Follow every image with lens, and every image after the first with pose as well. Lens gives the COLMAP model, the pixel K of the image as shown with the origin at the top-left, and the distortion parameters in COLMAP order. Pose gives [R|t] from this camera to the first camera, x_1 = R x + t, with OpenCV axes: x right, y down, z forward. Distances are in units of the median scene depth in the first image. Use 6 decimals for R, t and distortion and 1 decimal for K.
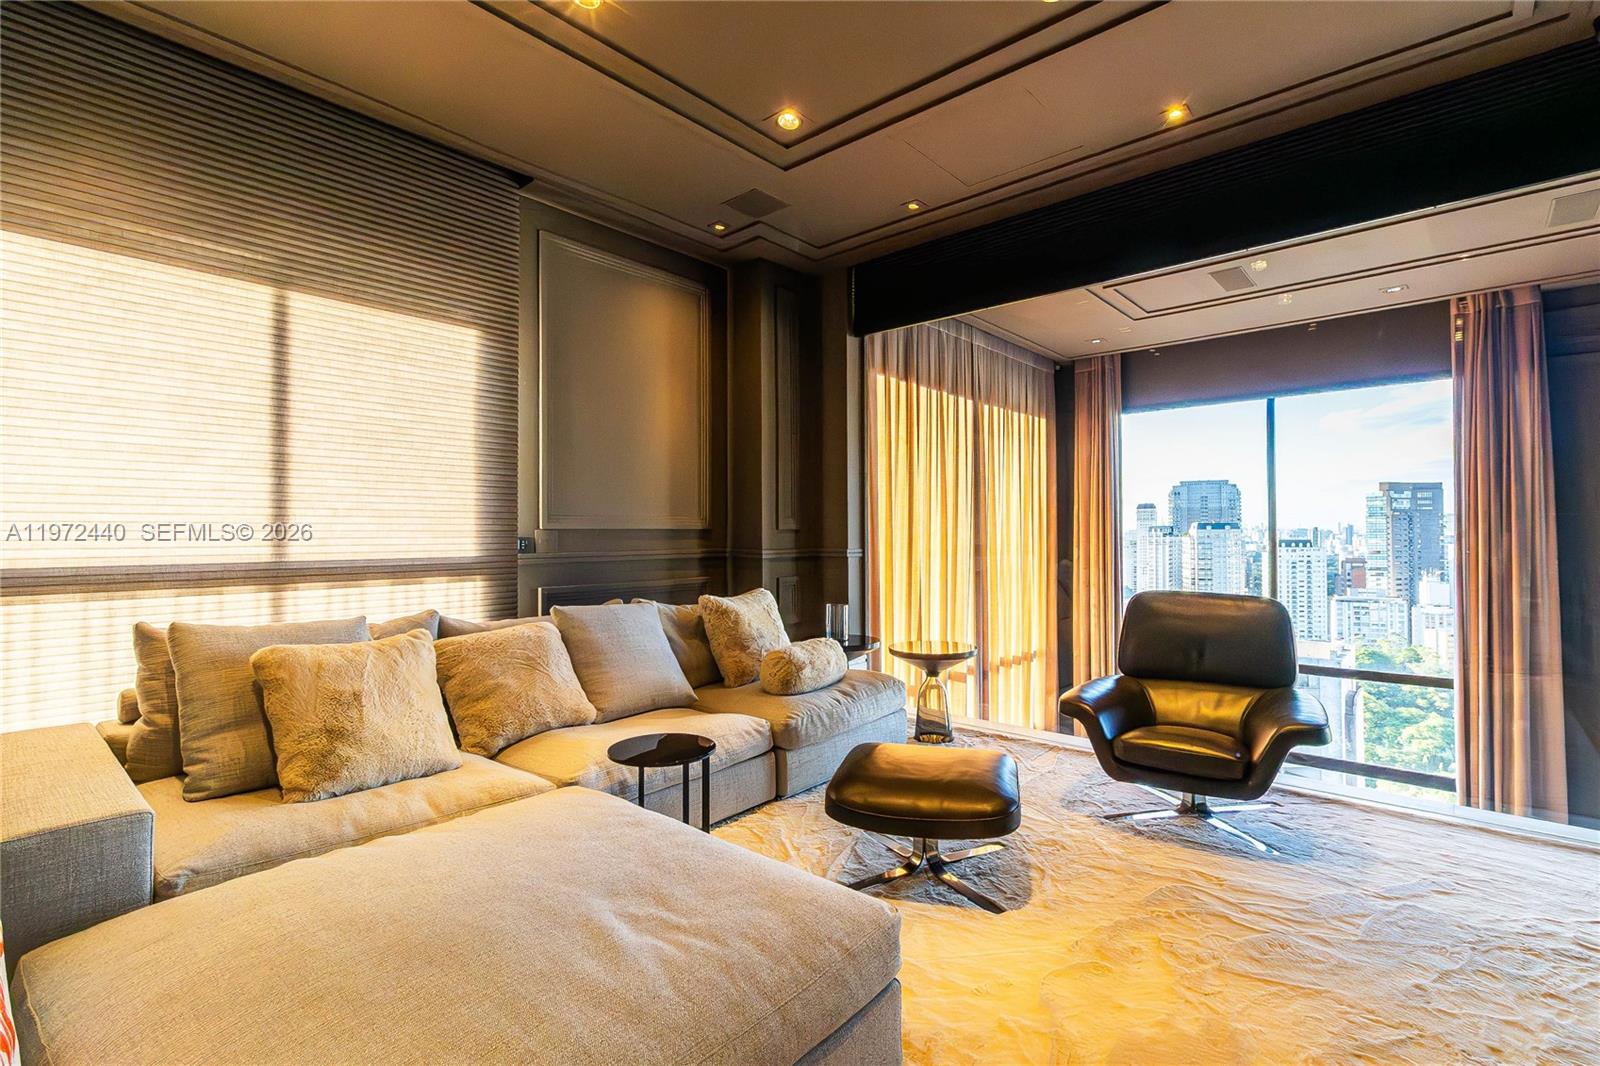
lens RADIAL K [[748.4, 0, 802.3], [0, 748.4, 531.4], [0, 0, 1]] dist [-0.001863, -0.001093]
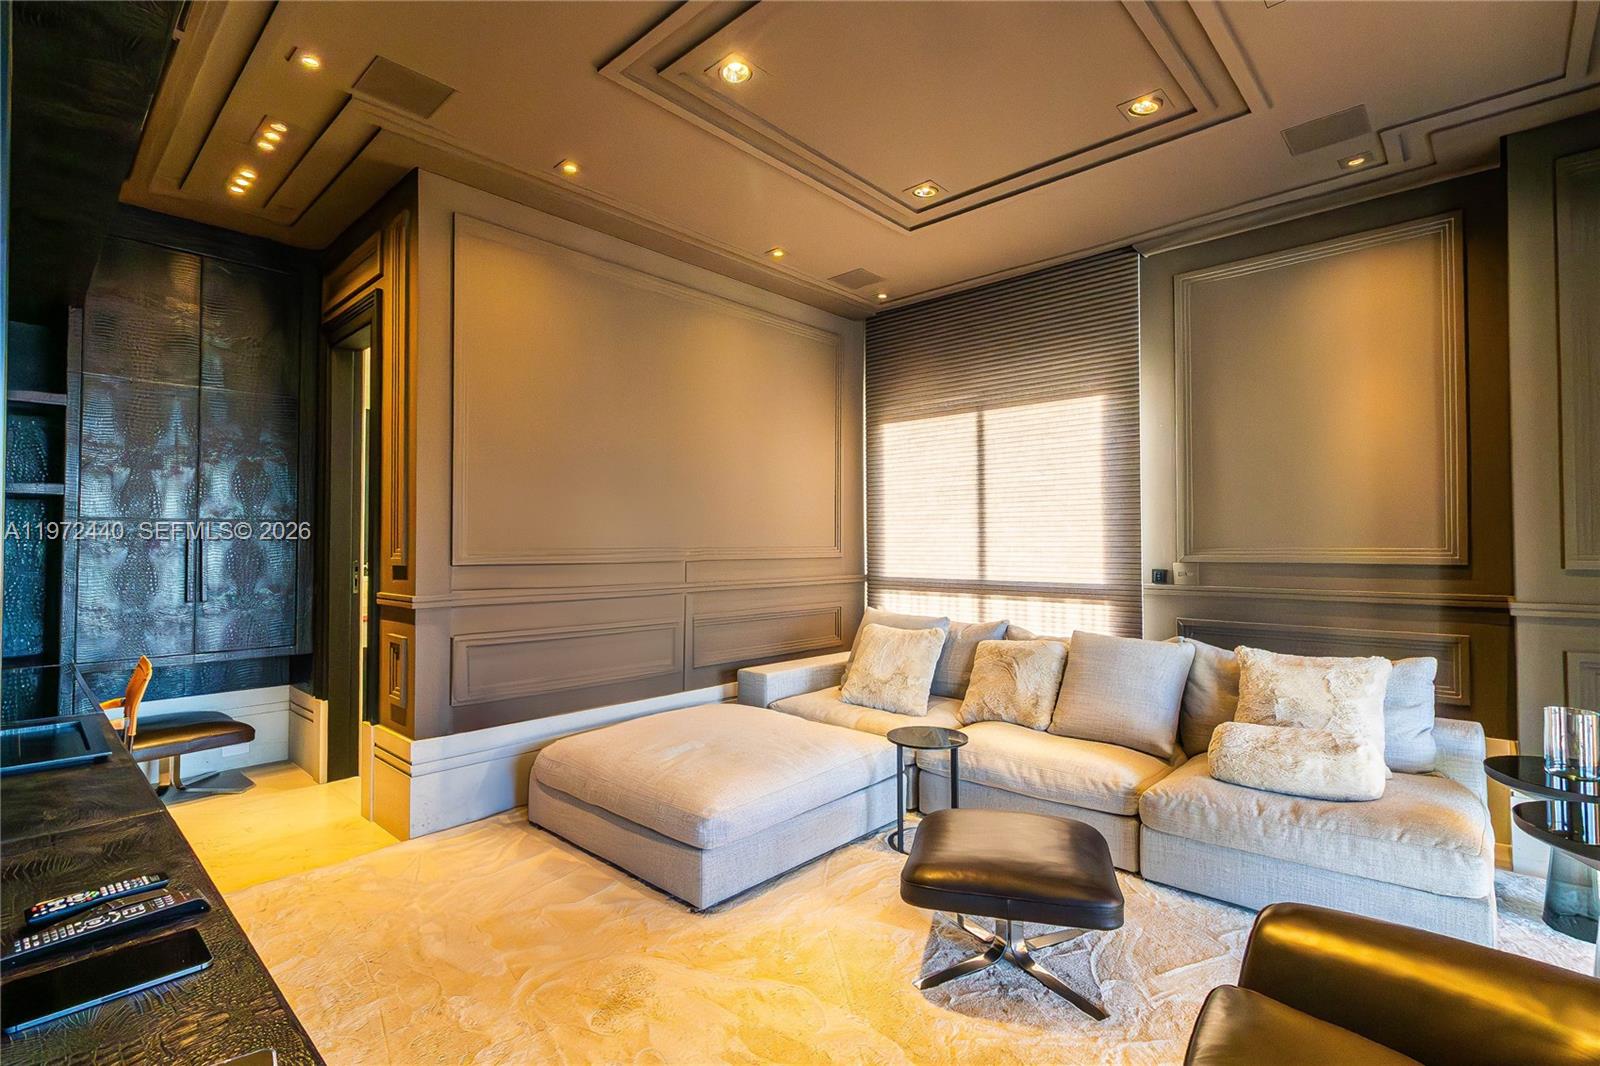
lens RADIAL K [[748.4, 0, 802.8], [0, 748.4, 531.0], [0, 0, 1]] dist [-0.001863, -0.001093]
pose [[-0.035483, -0.013810, -0.999275, 0.785299], [0.005987, 0.999884, -0.014031, -0.038159], [0.999352, -0.006481, -0.035396, 0.569422]]
